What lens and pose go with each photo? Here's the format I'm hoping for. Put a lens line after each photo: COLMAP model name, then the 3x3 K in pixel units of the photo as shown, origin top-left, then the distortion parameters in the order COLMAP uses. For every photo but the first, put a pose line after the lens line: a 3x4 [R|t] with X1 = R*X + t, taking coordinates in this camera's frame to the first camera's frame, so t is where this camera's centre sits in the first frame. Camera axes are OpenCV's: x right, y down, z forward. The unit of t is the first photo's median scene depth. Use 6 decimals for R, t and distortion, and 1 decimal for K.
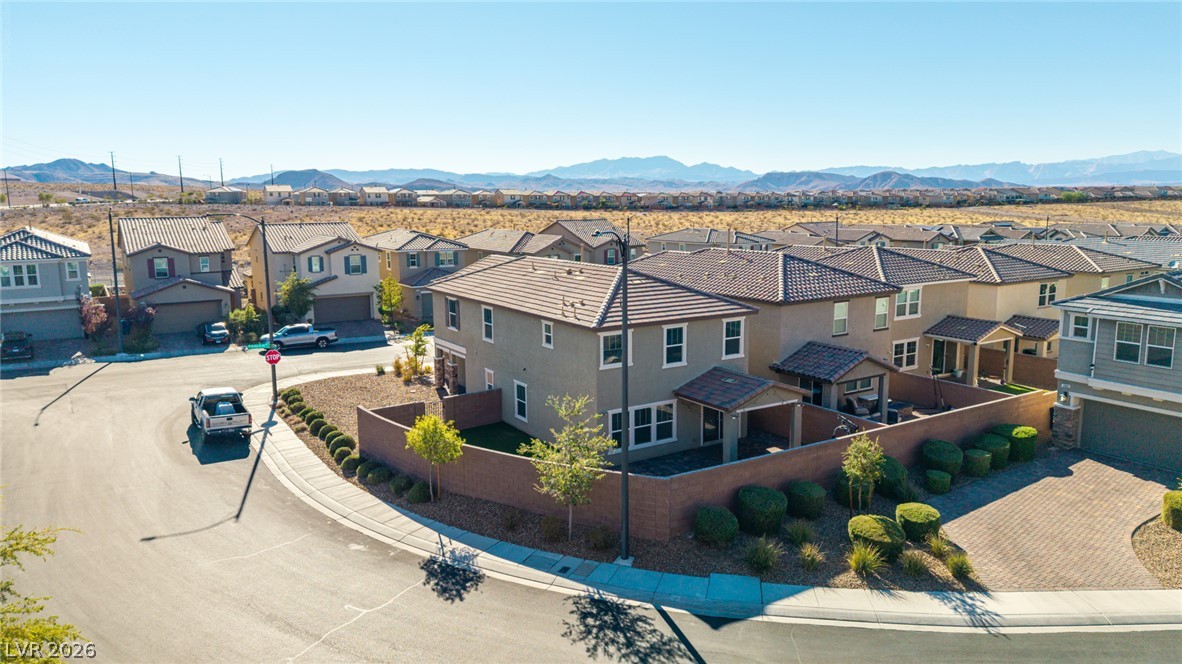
lens RADIAL K [[806.3, 0, 588.0], [0, 806.3, 332.8], [0, 0, 1]] dist [0.043946, -0.054751]
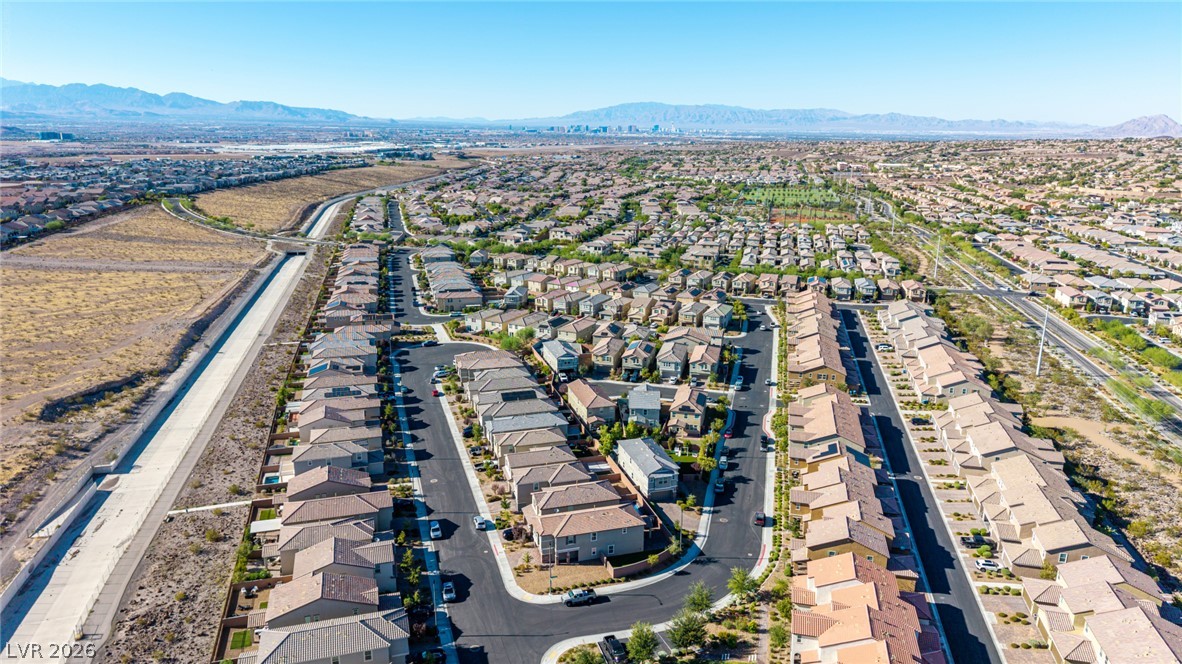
lens RADIAL K [[779.1, 0, 591.0], [0, 779.1, 332.0], [0, 0, 1]] dist [0.113443, -0.154484]
pose [[0.258003, -0.236135, 0.936843, -3.571505], [0.146336, 0.968036, 0.203697, -1.803239], [-0.954998, 0.084539, 0.284311, -0.119461]]
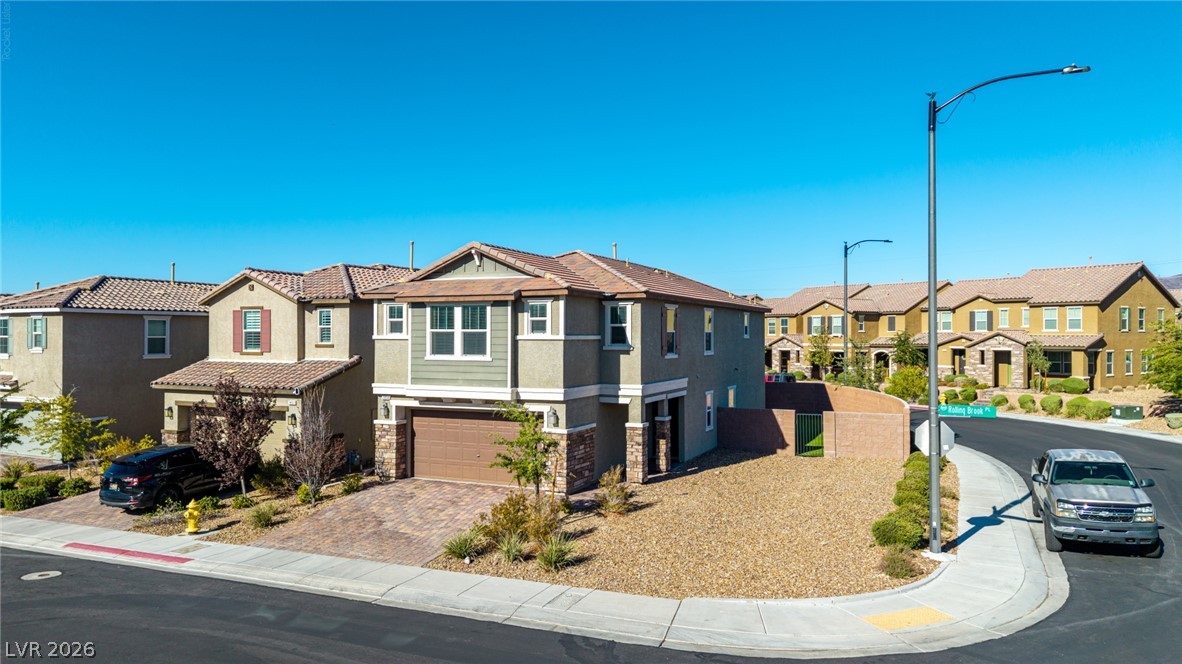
lens RADIAL K [[785.7, 0, 587.9], [0, 785.7, 328.7], [0, 0, 1]] dist [0.045377, -0.051898]
pose [[-0.548465, 0.017854, 0.835983, -0.747729], [0.138886, 0.987830, 0.070022, -0.091478], [-0.824558, 0.154512, -0.544270, 1.612574]]
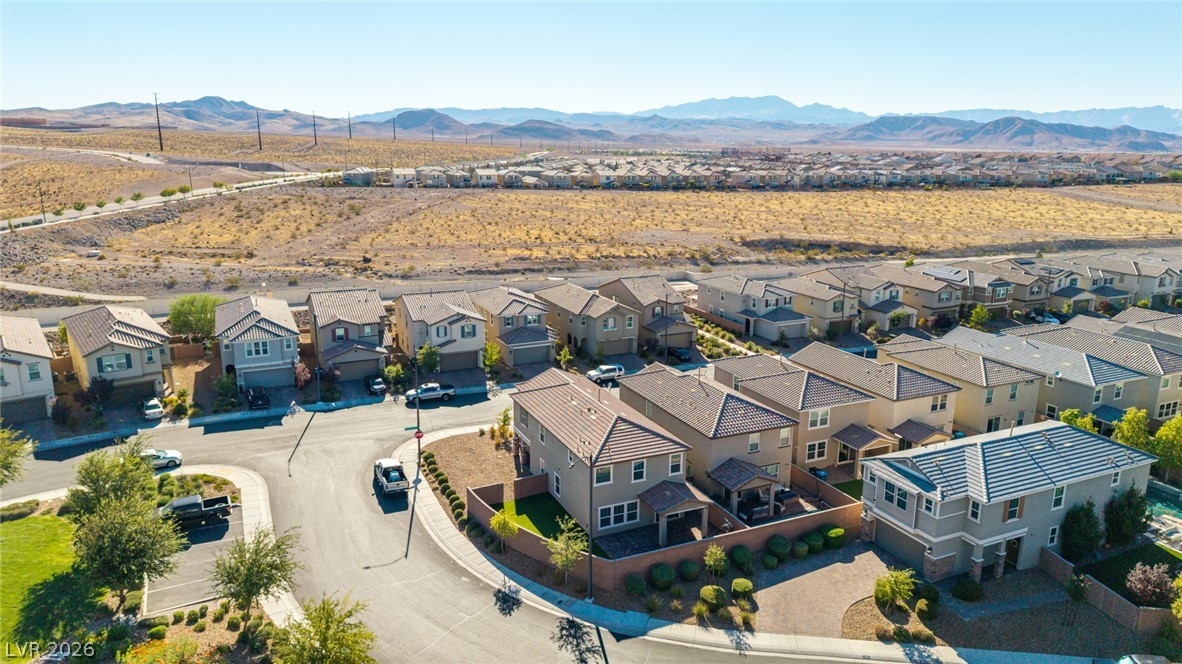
lens RADIAL K [[785.7, 0, 587.9], [0, 785.7, 328.7], [0, 0, 1]] dist [0.045377, -0.051898]
pose [[0.991391, 0.044032, -0.123309, 0.177703], [-0.034925, 0.996567, 0.075066, -0.385433], [0.126191, -0.070113, 0.989525, -0.656520]]
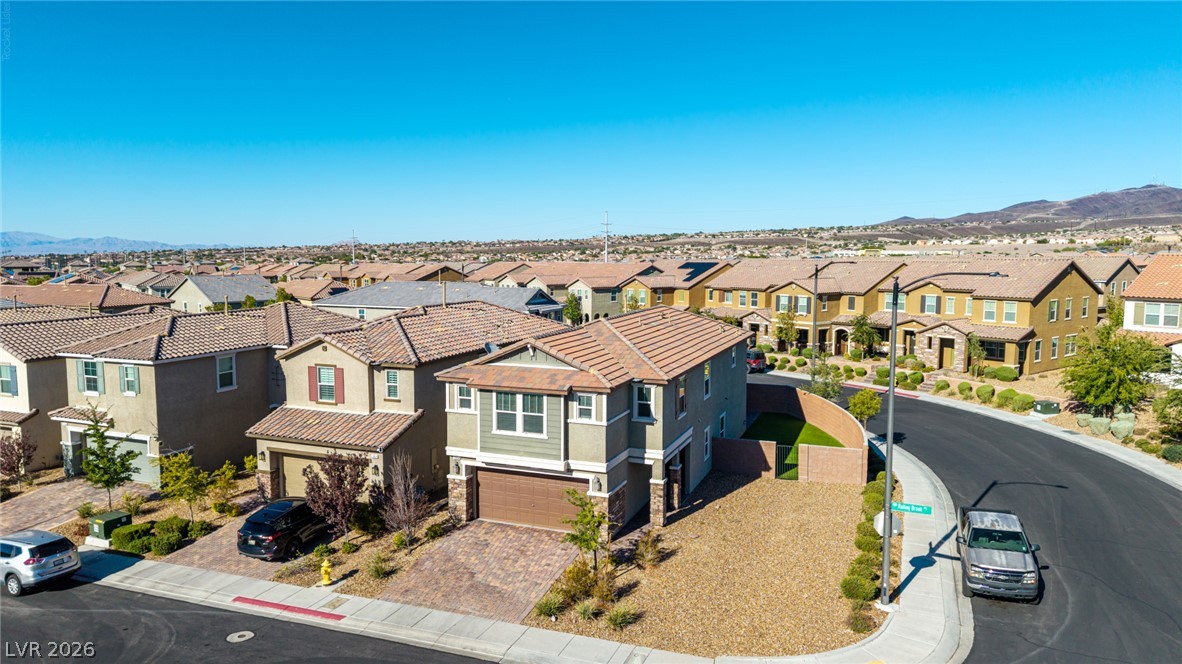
lens RADIAL K [[785.7, 0, 587.9], [0, 785.7, 328.7], [0, 0, 1]] dist [0.045377, -0.051898]
pose [[-0.590587, -0.070905, 0.803853, -0.834585], [0.134553, 0.973535, 0.184727, -0.277754], [-0.795677, 0.217259, -0.565417, 1.728808]]
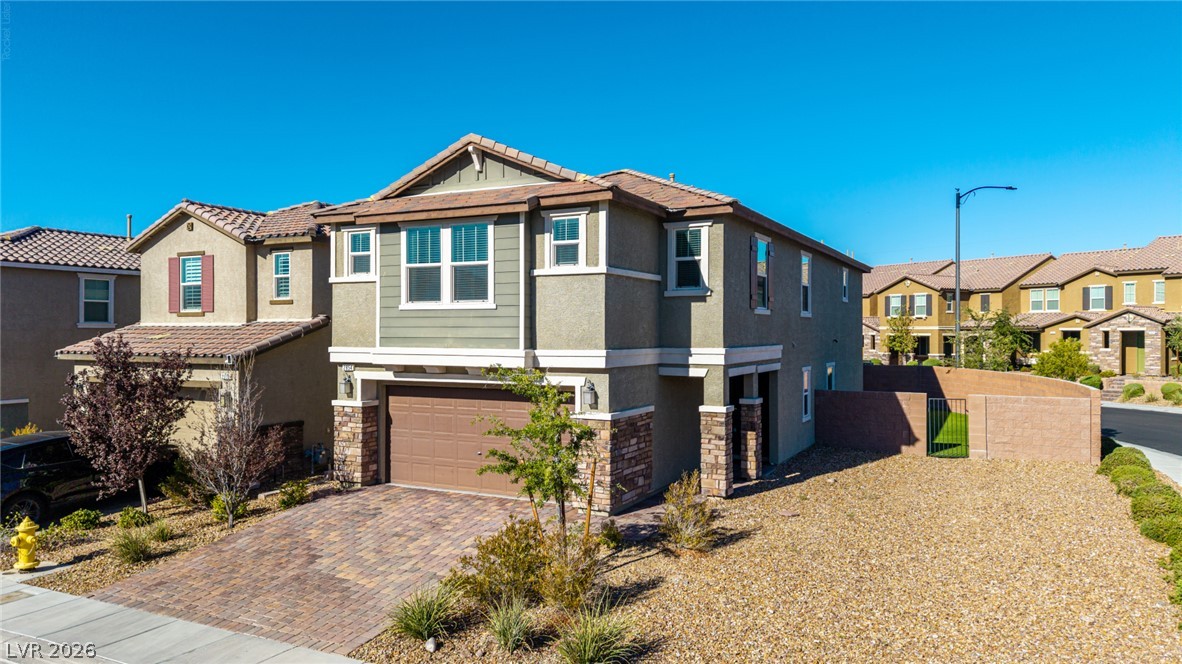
lens RADIAL K [[789.9, 0, 586.5], [0, 789.9, 329.8], [0, 0, 1]] dist [0.008692, 0.001665]
pose [[-0.503776, 0.014075, 0.863719, -0.564905], [0.142877, 0.987453, 0.067243, -0.044036], [-0.851936, 0.157282, -0.499467, 1.508290]]
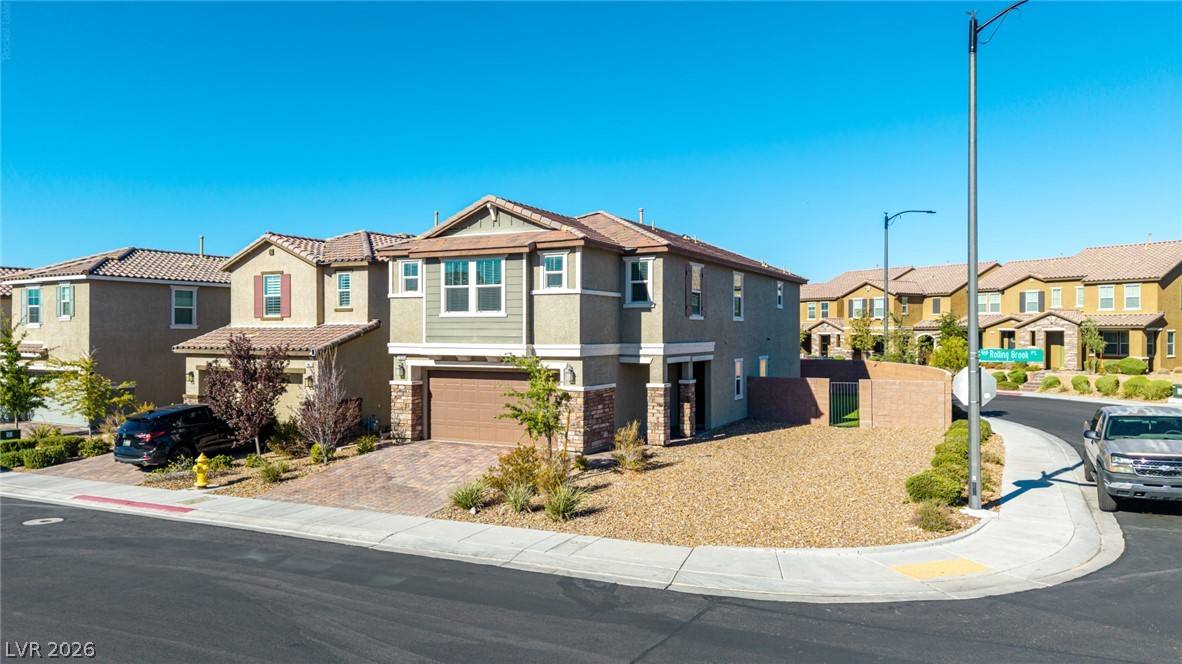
lens RADIAL K [[785.7, 0, 587.9], [0, 785.7, 328.7], [0, 0, 1]] dist [0.045377, -0.051898]
pose [[-0.504675, 0.014720, 0.863184, -0.734988], [0.142875, 0.987491, 0.066695, -0.056050], [-0.851404, 0.156987, -0.500465, 1.590225]]
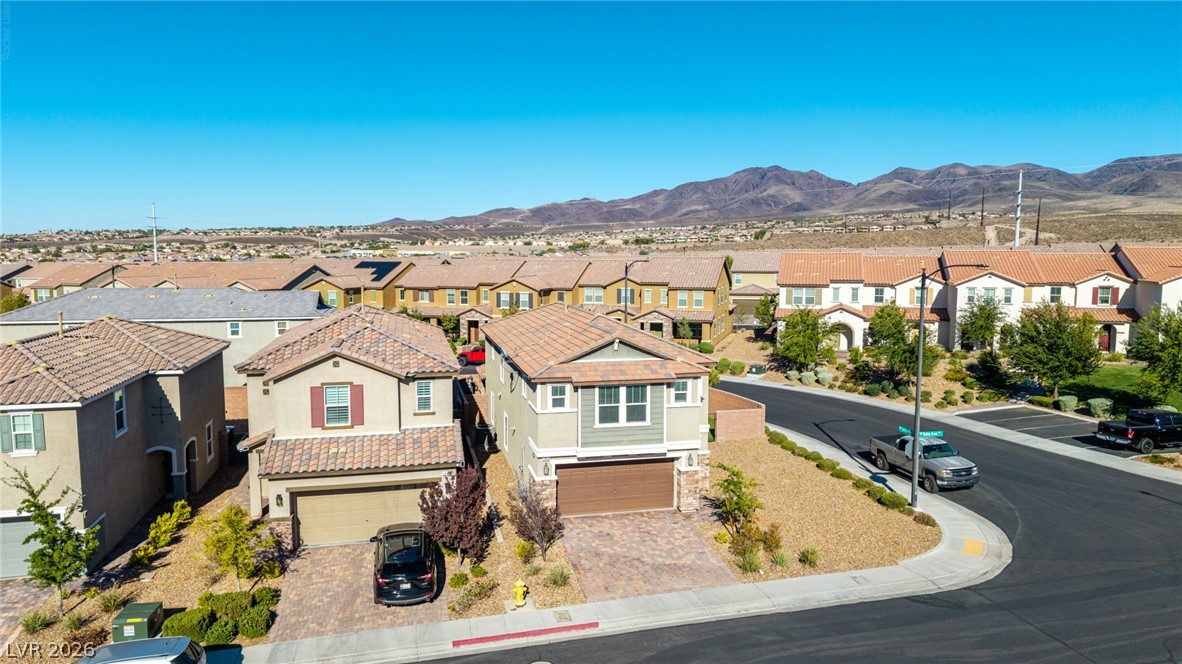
lens RADIAL K [[785.7, 0, 587.9], [0, 785.7, 328.7], [0, 0, 1]] dist [0.045377, -0.051898]
pose [[-0.947977, -0.022532, 0.317540, -0.395726], [0.059489, 0.967382, 0.246238, -0.341403], [-0.312731, 0.252318, -0.915716, 2.101456]]
